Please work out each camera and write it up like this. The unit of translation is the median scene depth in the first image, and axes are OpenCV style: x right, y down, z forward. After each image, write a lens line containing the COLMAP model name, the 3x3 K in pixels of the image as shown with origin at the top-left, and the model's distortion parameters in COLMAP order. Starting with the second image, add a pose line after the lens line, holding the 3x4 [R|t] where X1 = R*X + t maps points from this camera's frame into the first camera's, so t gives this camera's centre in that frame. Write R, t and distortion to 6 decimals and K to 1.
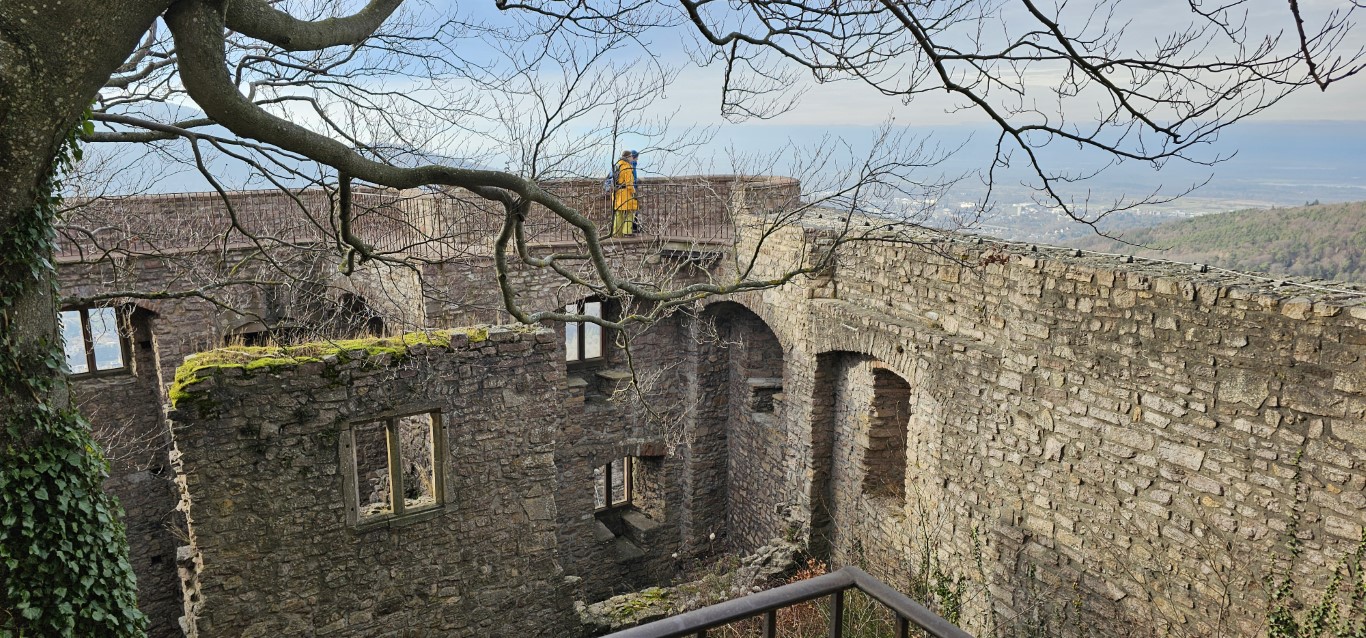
lens RADIAL K [[901.8, 0, 679.1], [0, 901.8, 317.4], [0, 0, 1]] dist [0.006286, 0.001266]
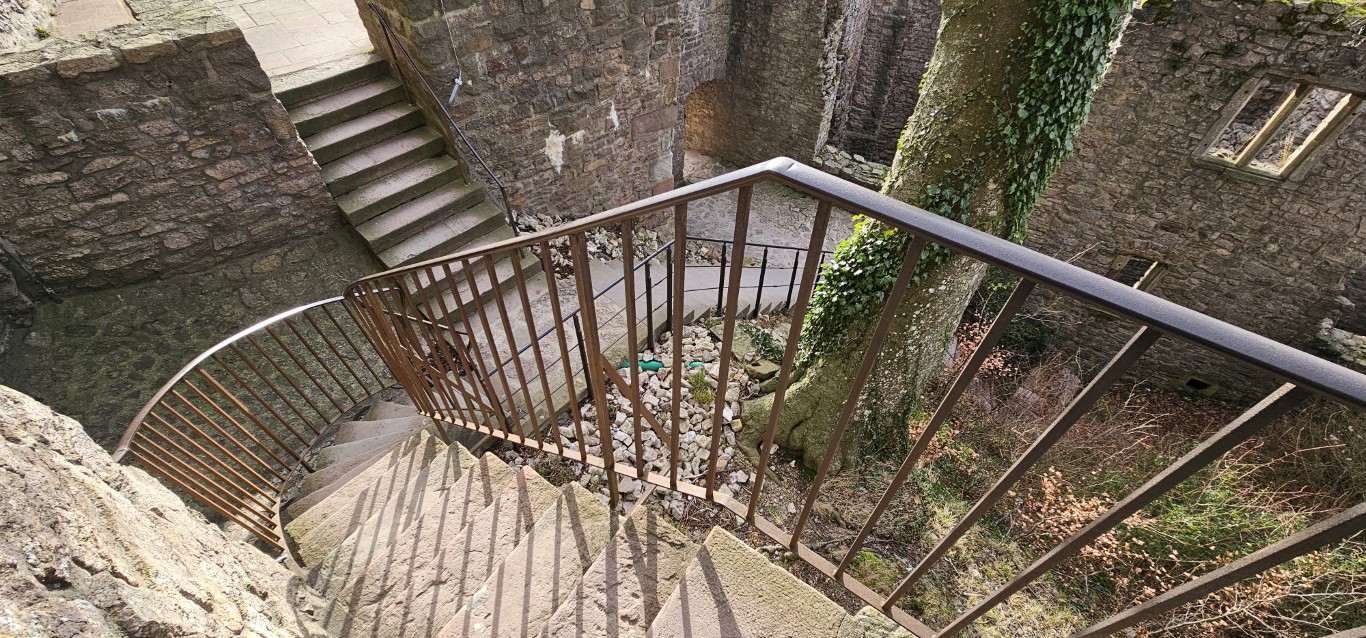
lens RADIAL K [[550.0, 0, 684.5], [0, 550.0, 320.9], [0, 0, 1]] dist [-0.000440, 0.000187]
pose [[0.401935, 0.680421, -0.612761, -0.132576], [-0.184526, 0.715655, 0.673638, 0.055505], [0.896883, -0.157688, 0.413202, 0.053337]]
